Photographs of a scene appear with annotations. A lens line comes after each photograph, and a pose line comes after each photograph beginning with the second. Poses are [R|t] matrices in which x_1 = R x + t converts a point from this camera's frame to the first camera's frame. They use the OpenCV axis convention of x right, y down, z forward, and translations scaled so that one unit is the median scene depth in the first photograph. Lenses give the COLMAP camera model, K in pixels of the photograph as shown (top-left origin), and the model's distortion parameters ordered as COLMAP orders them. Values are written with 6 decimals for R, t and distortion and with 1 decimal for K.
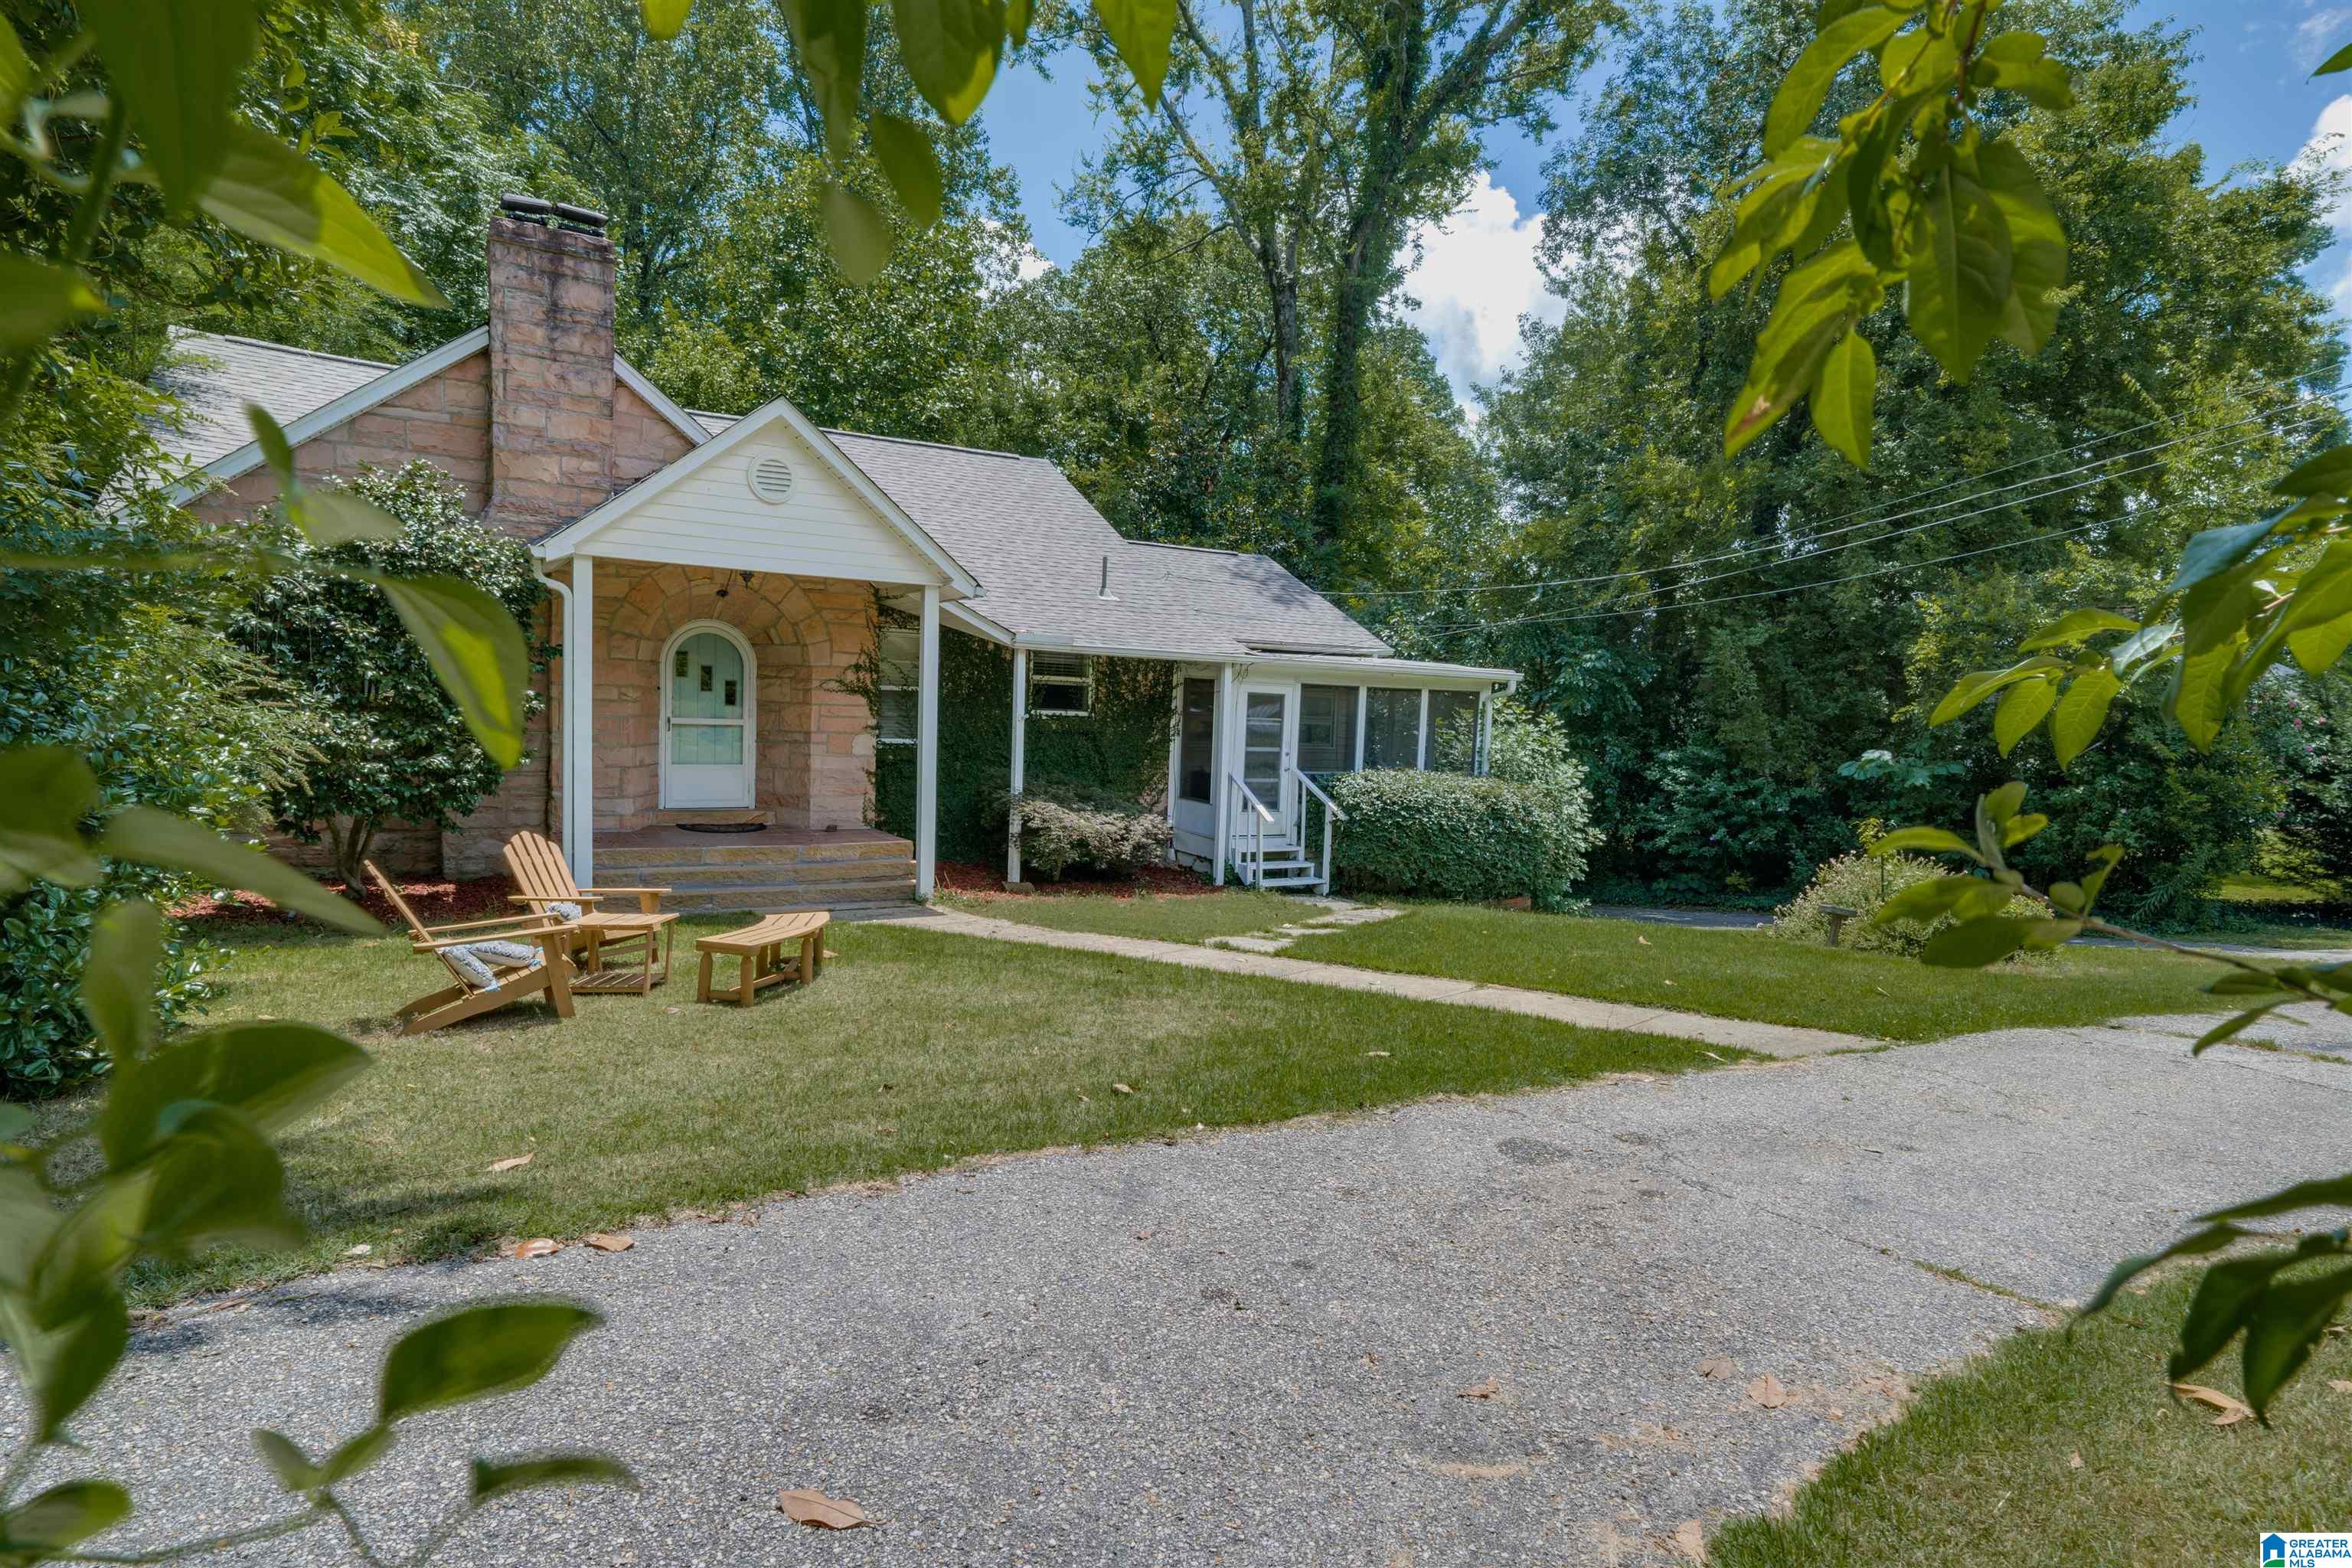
lens RADIAL K [[1262.9, 0, 1165.7], [0, 1262.9, 782.7], [0, 0, 1]] dist [0.030475, -0.001068]
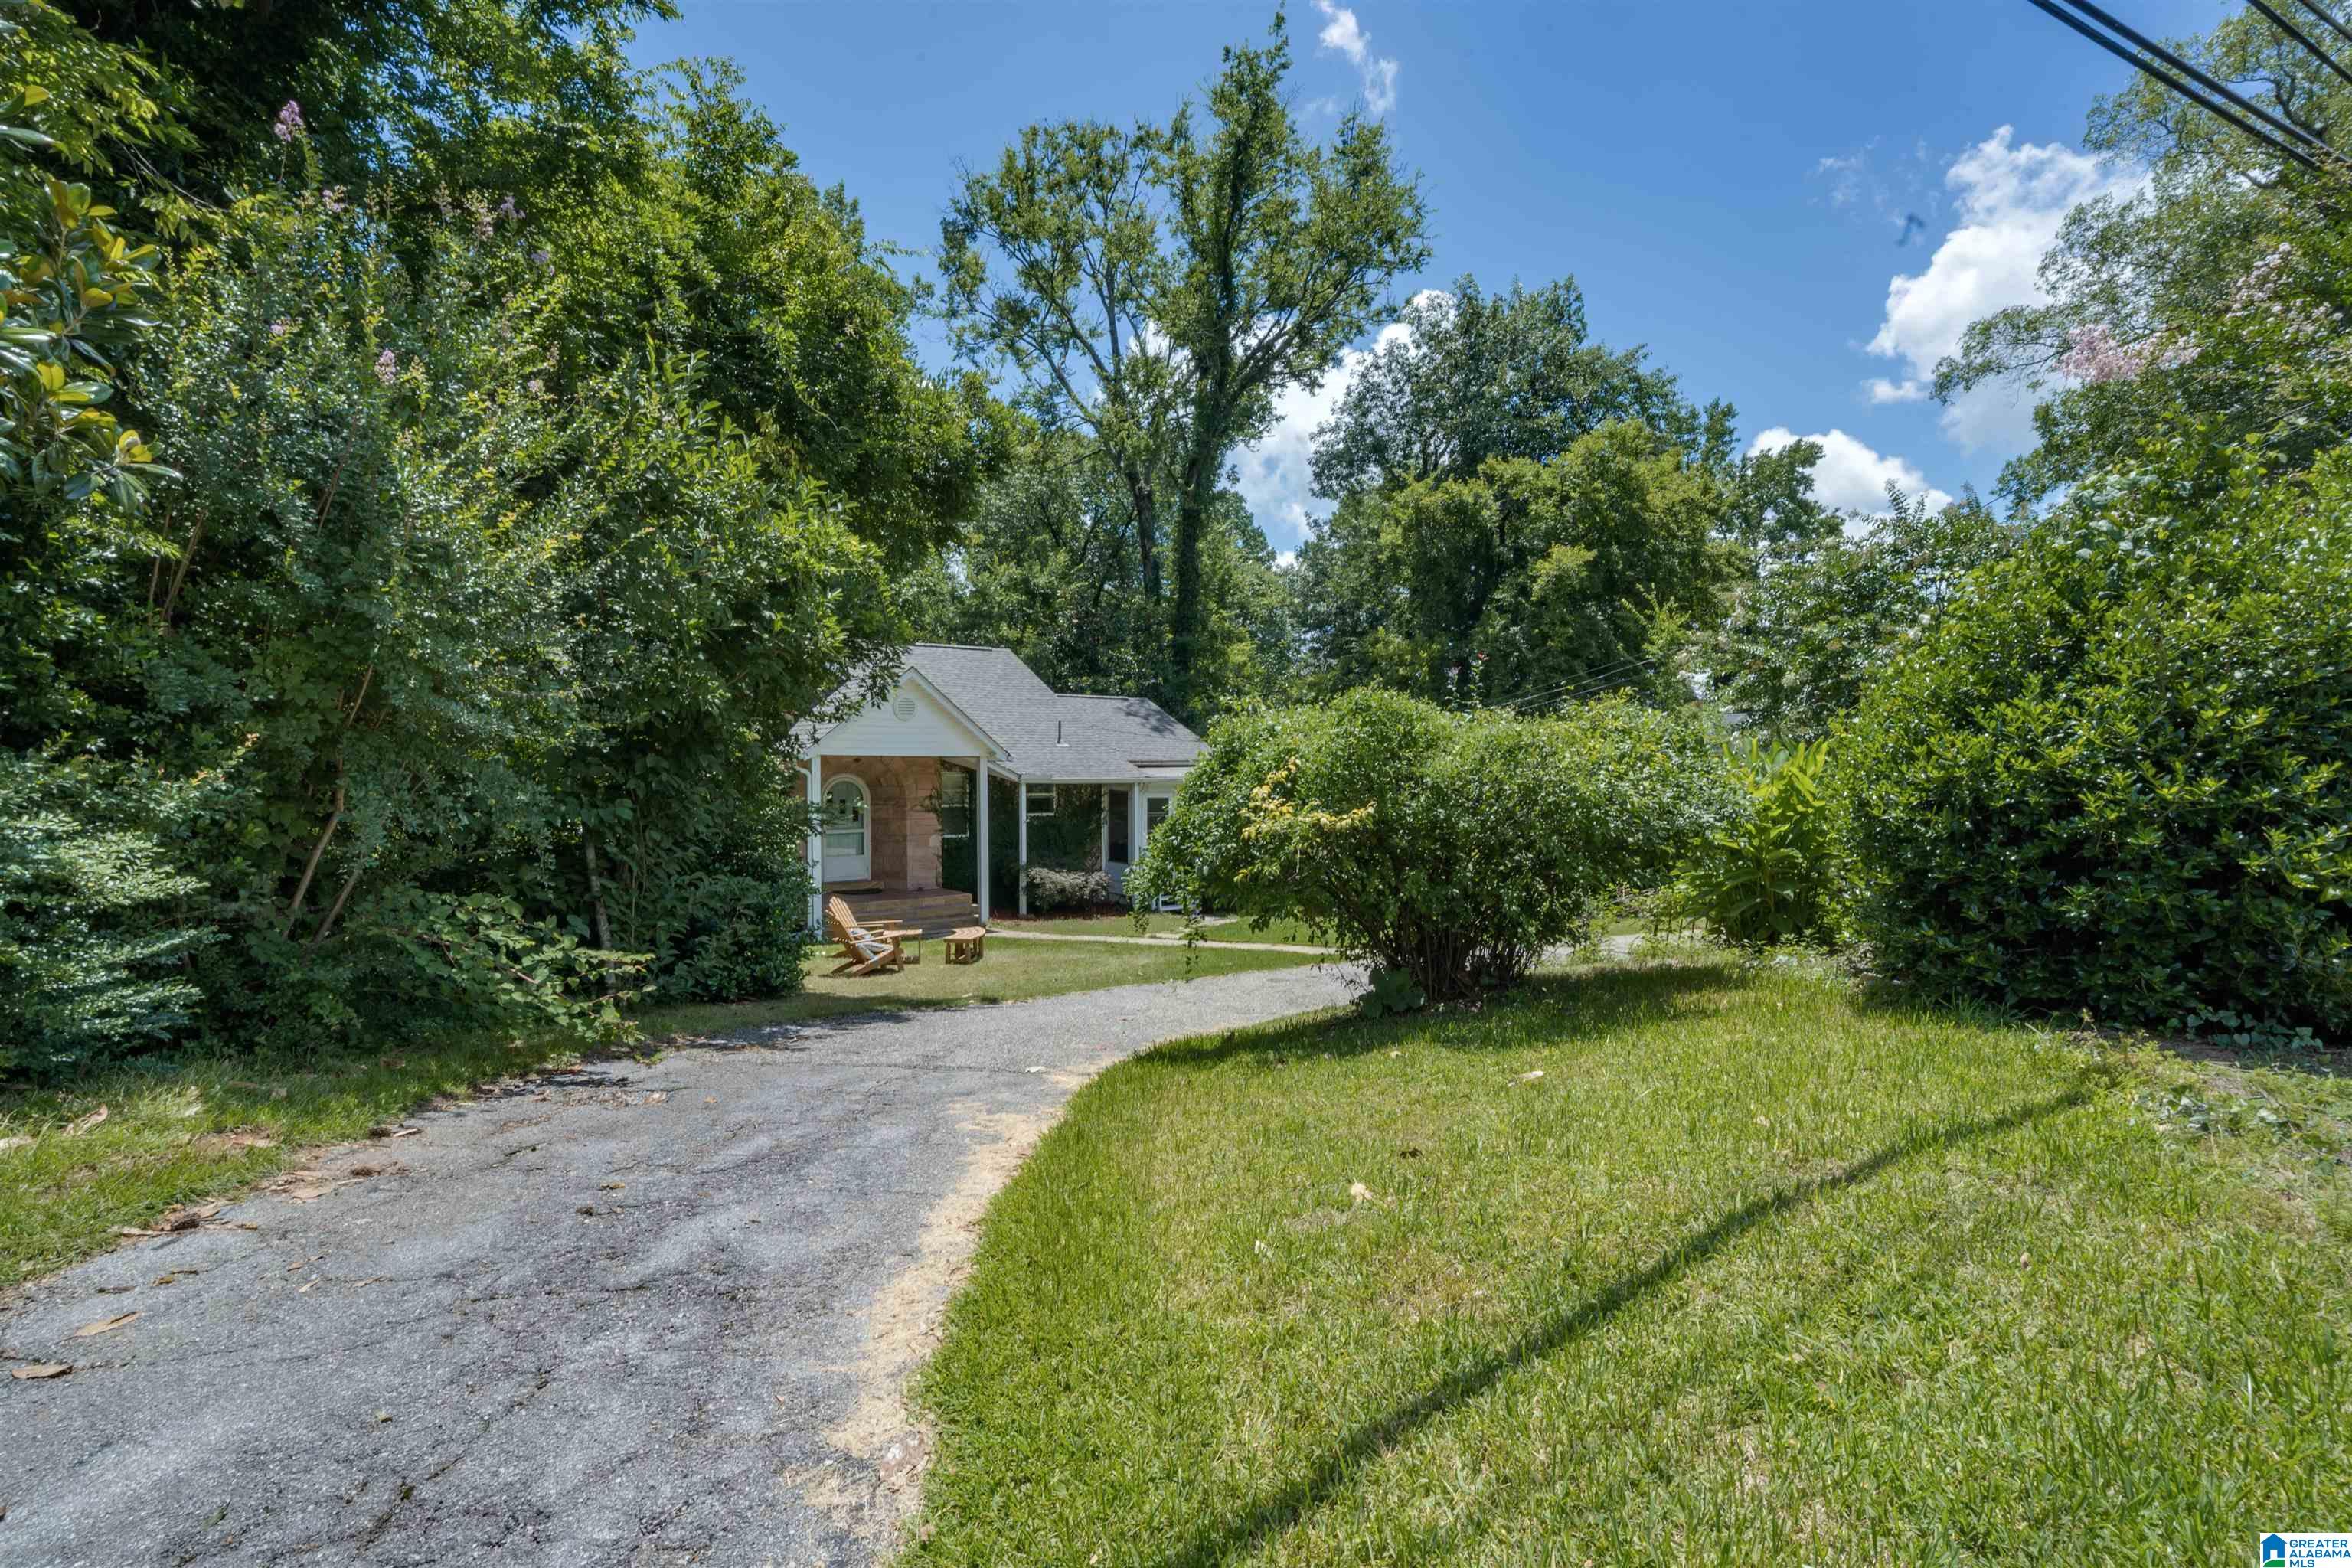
lens RADIAL K [[1262.9, 0, 1165.7], [0, 1262.9, 782.7], [0, 0, 1]] dist [0.030475, -0.001068]
pose [[0.991957, -0.038787, 0.120484, -0.121809], [0.042824, 0.998598, -0.031102, -0.039480], [-0.119109, 0.036012, 0.992228, -0.745568]]
